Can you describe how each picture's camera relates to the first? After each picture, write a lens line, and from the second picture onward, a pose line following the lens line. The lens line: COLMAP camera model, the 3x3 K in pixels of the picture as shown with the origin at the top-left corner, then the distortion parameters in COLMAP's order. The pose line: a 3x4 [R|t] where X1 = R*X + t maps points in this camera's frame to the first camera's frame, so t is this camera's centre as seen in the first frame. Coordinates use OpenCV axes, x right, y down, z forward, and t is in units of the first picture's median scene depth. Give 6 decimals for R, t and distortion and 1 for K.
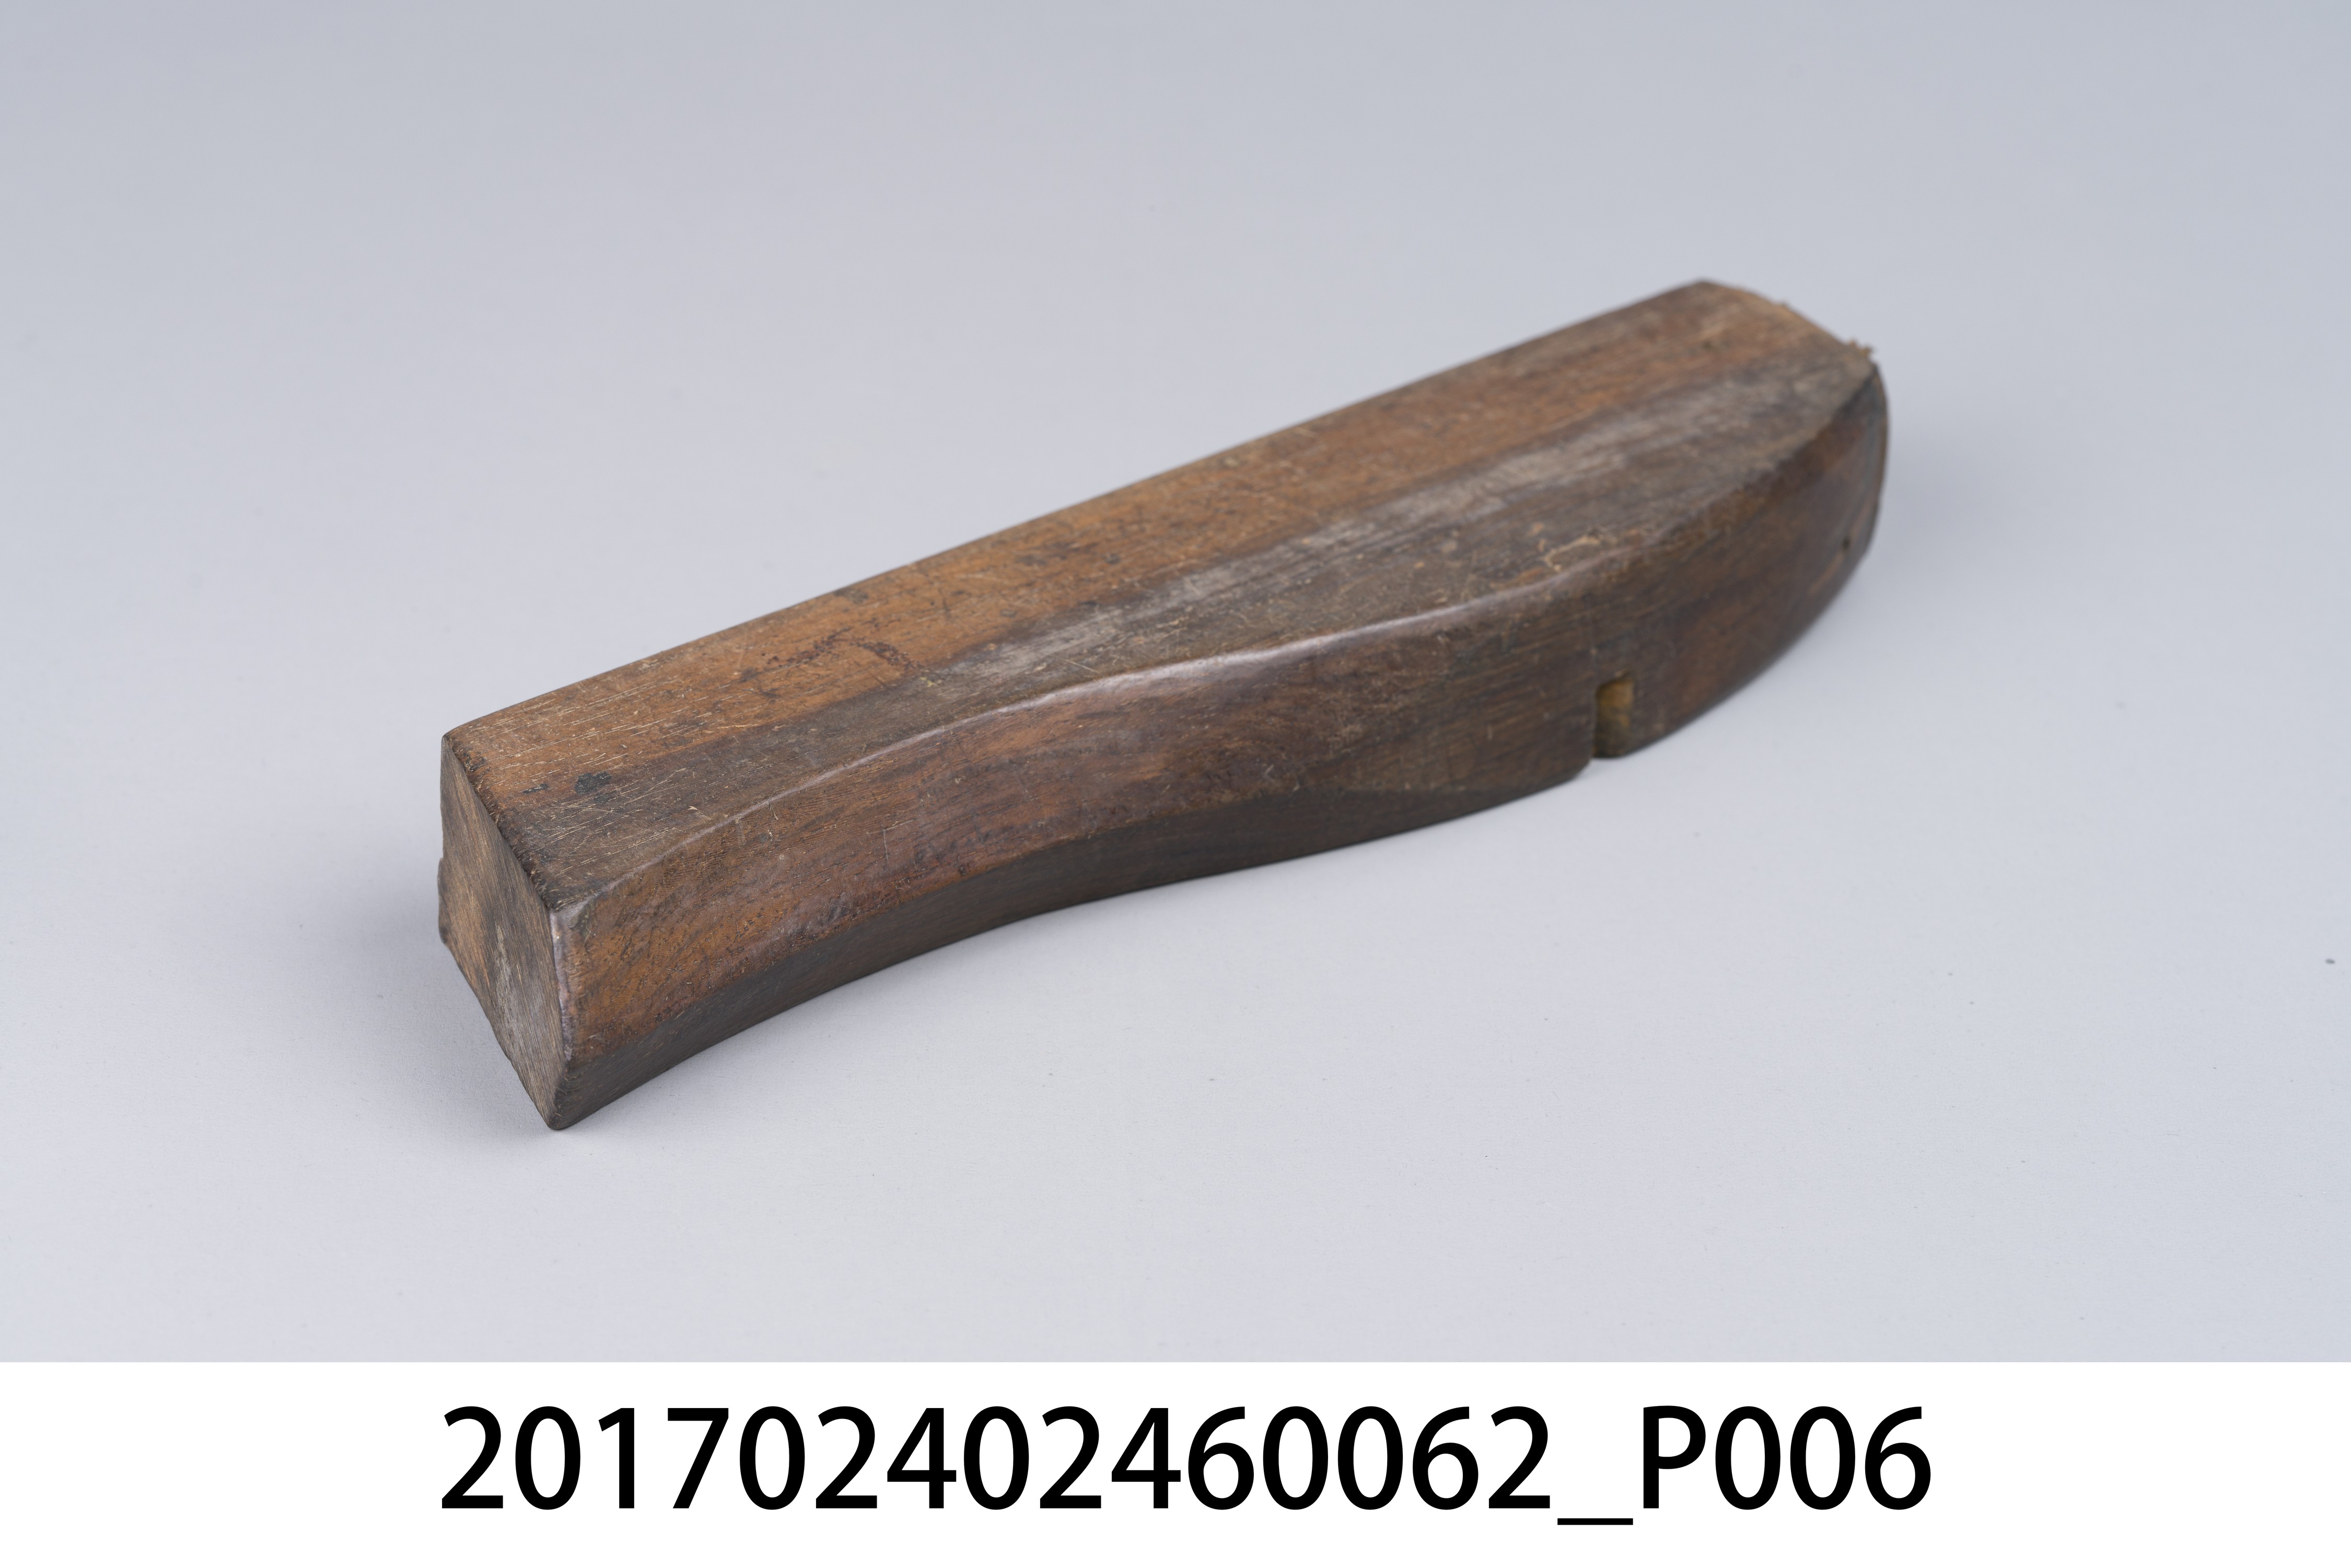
lens RADIAL K [[6227.8, 0, 1175.5], [0, 6227.8, 784.0], [0, 0, 1]] dist [0.018898, 0.273034]
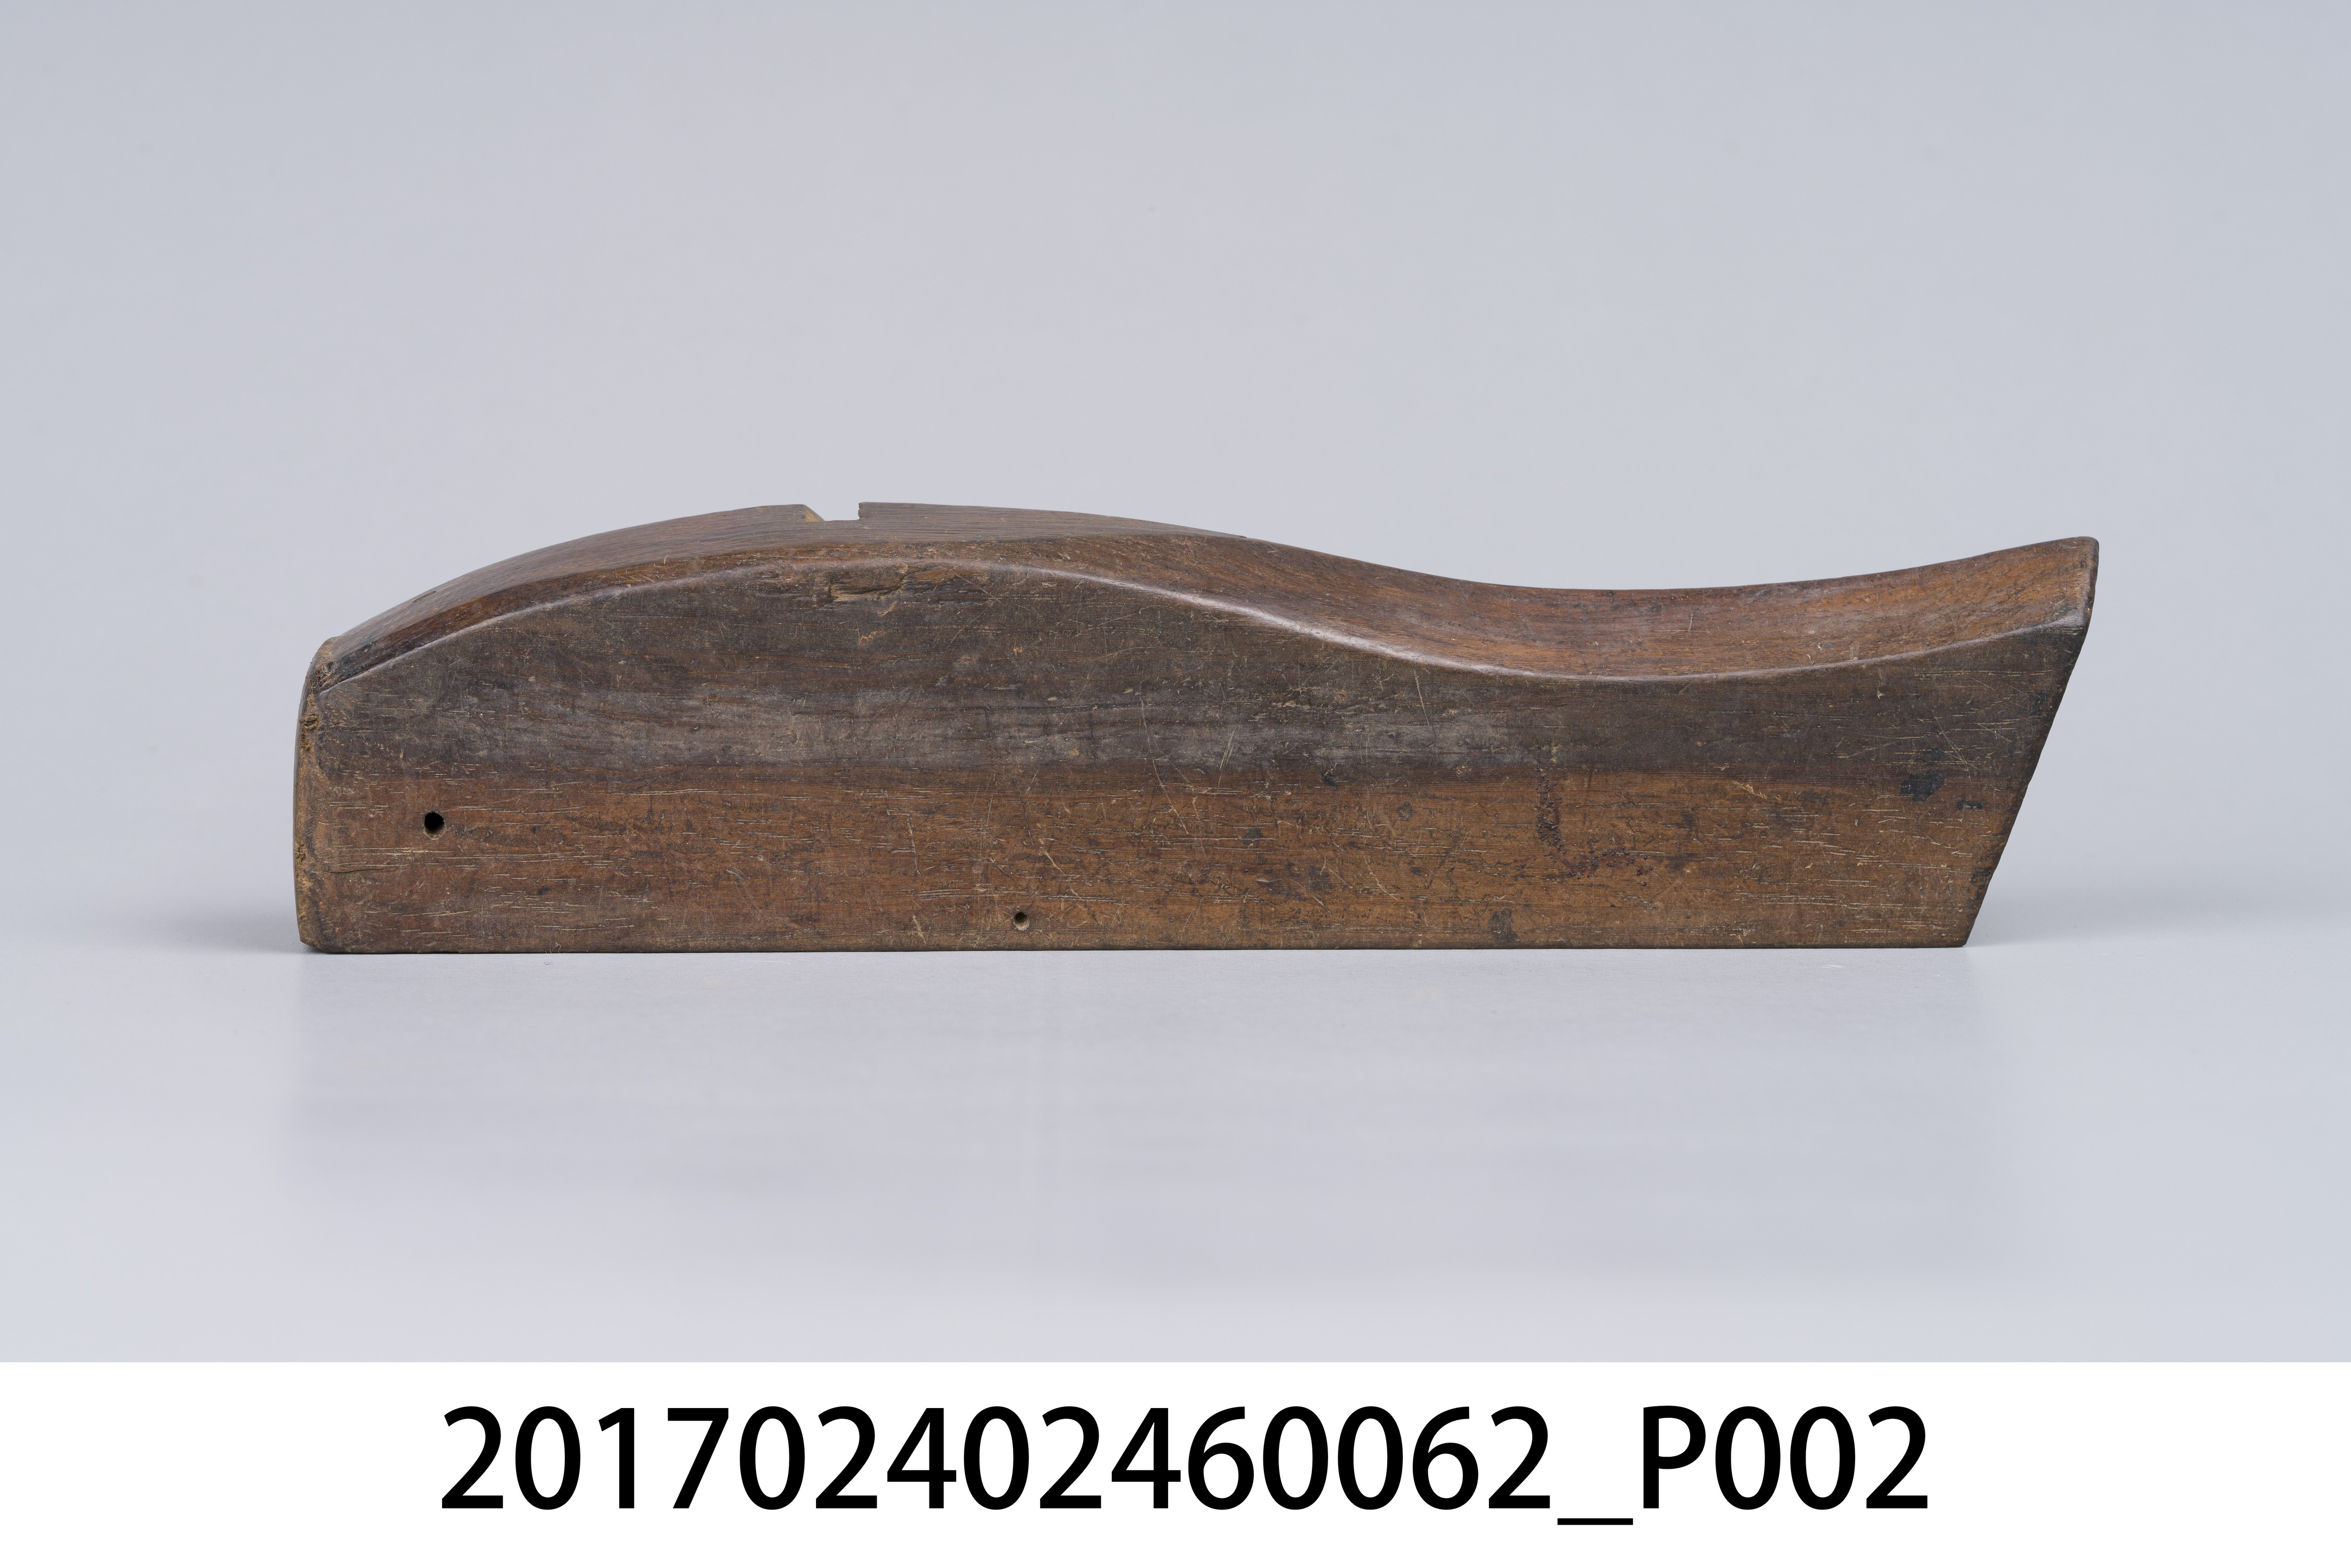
lens RADIAL K [[6227.8, 0, 1175.5], [0, 6227.8, 784.0], [0, 0, 1]] dist [0.018898, 0.273034]
pose [[-0.763903, -0.610497, -0.209156, 0.217868], [0.300171, -0.623054, 0.722289, -0.770839], [-0.571270, 0.488976, 0.659206, 0.338206]]
